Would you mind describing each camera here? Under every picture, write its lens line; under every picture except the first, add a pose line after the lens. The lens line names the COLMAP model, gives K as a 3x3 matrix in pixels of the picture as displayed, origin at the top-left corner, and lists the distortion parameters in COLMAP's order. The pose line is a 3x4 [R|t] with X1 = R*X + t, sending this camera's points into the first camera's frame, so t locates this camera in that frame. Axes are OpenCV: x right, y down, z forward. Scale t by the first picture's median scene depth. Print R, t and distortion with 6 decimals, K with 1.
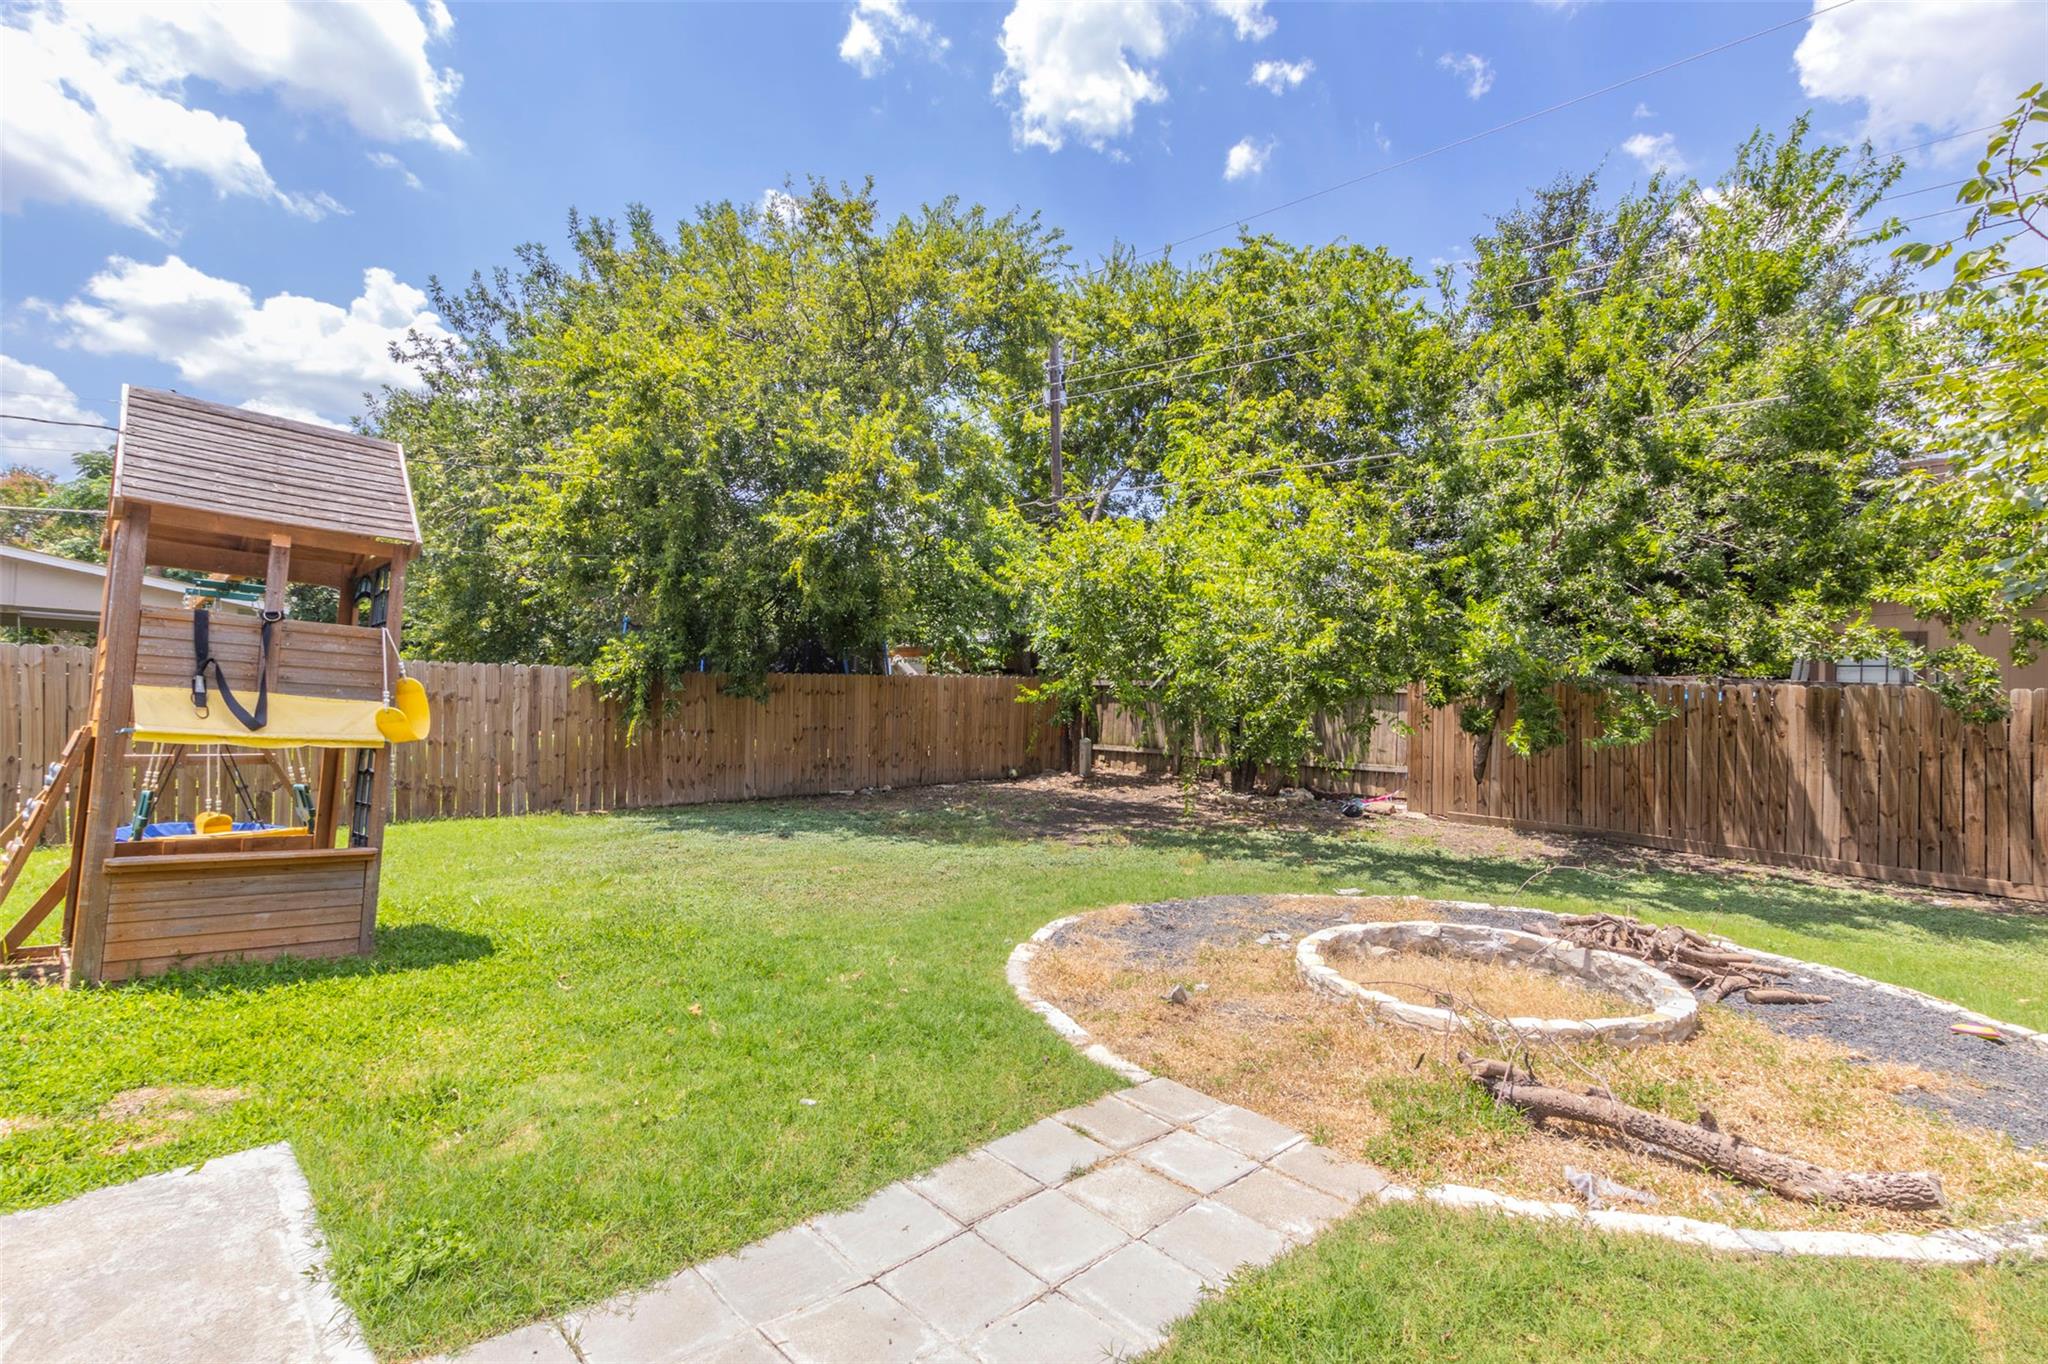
lens RADIAL K [[951.7, 0, 1010.9], [0, 951.7, 683.5], [0, 0, 1]] dist [0.000488, -0.000085]
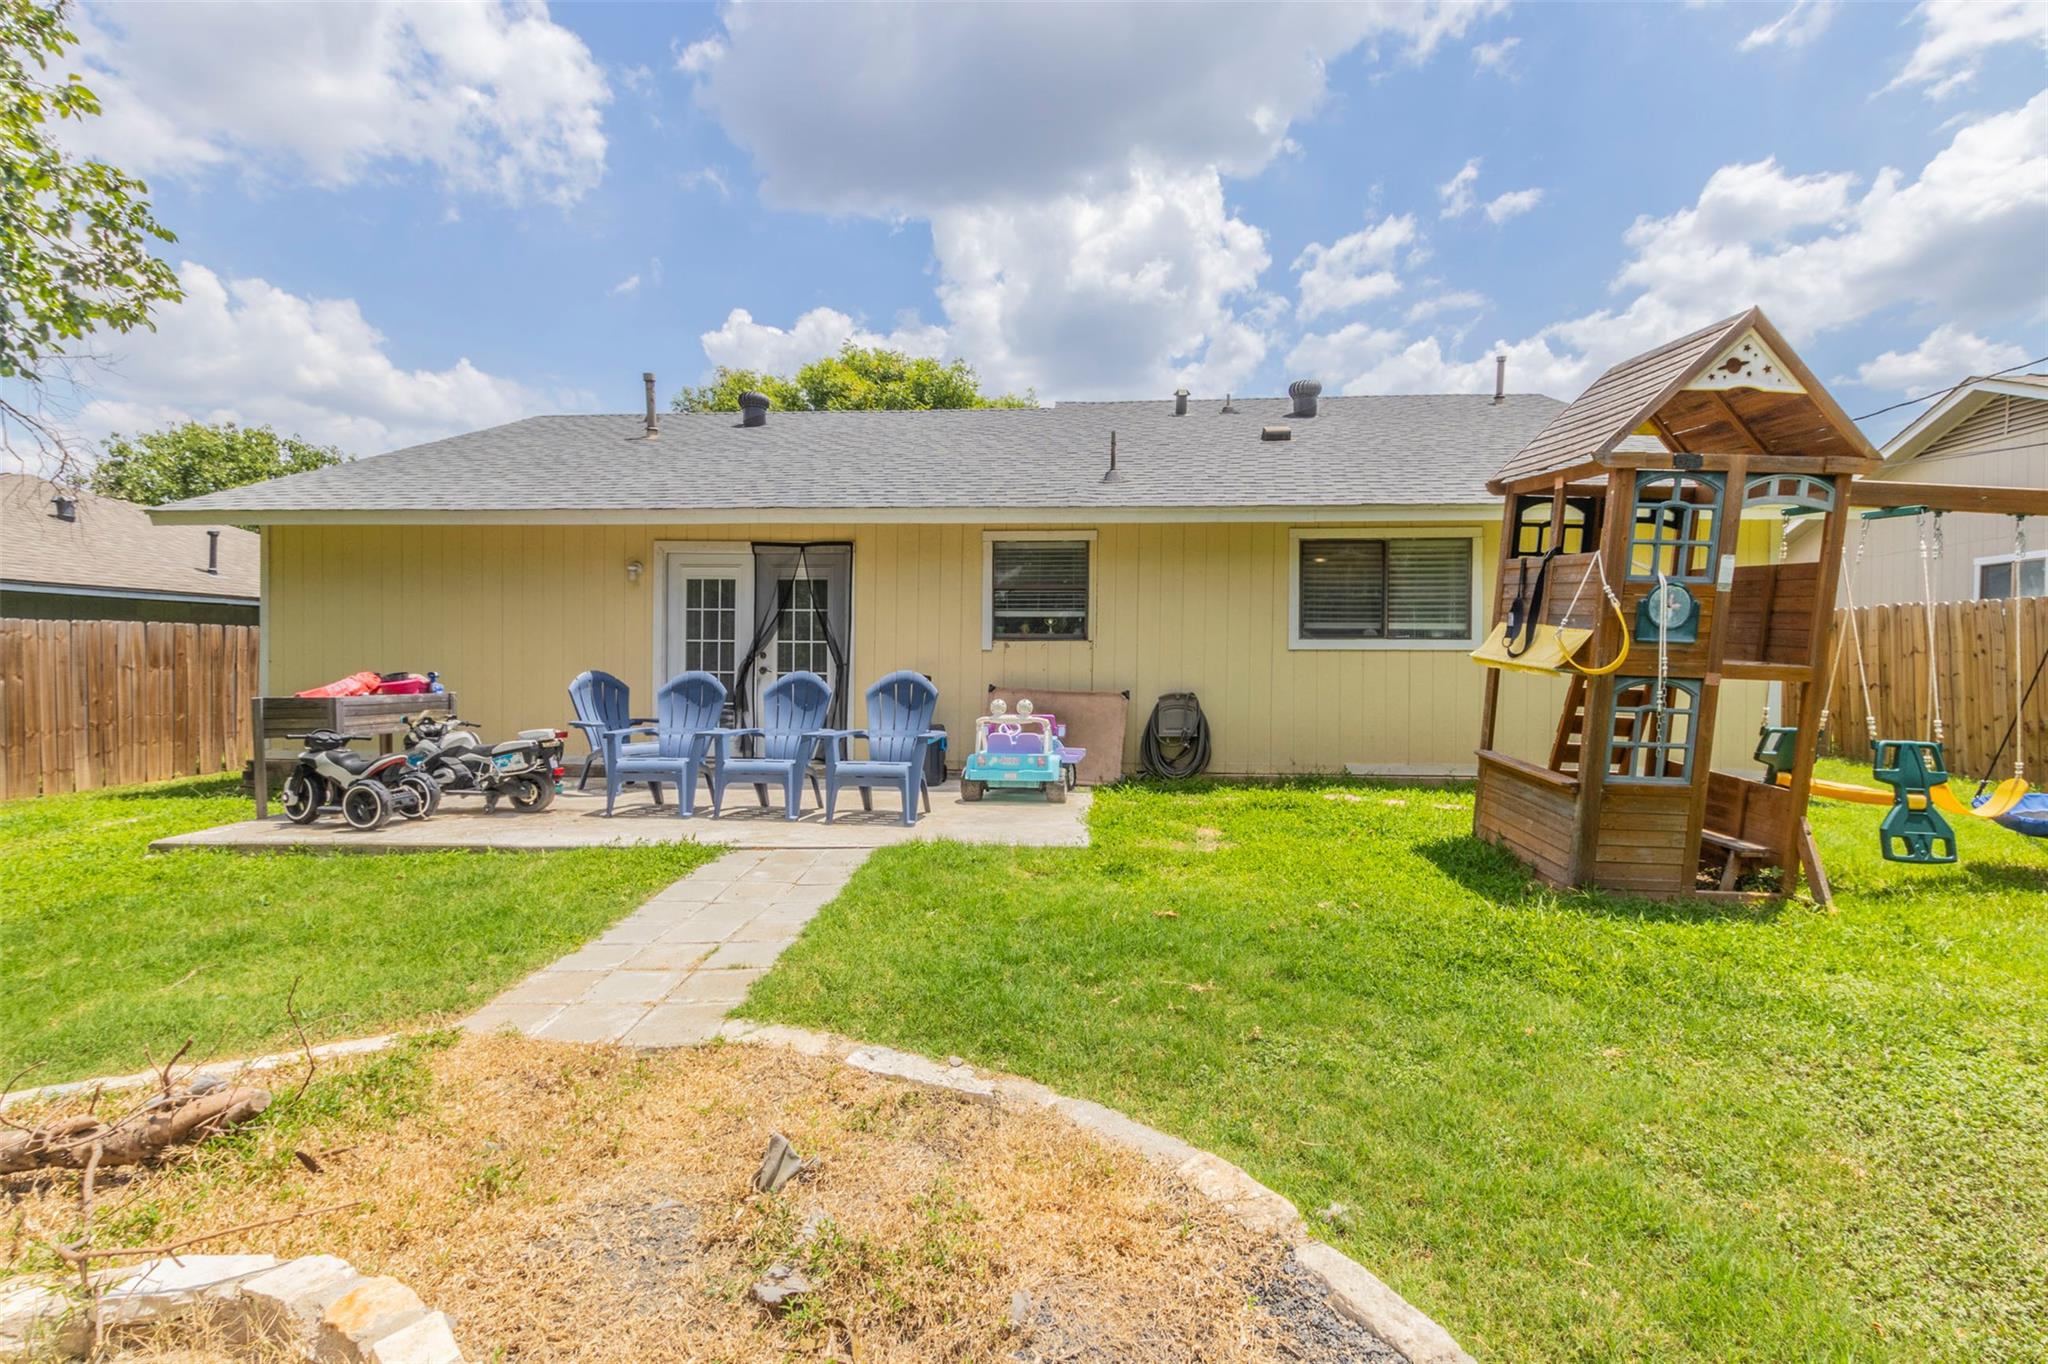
lens RADIAL K [[951.7, 0, 1010.9], [0, 951.7, 683.5], [0, 0, 1]] dist [0.000488, -0.000085]
pose [[-0.745444, -0.002203, -0.666564, 0.522009], [-0.008794, 0.999940, 0.006530, 0.097197], [0.666510, 0.010730, -0.745419, 1.816504]]
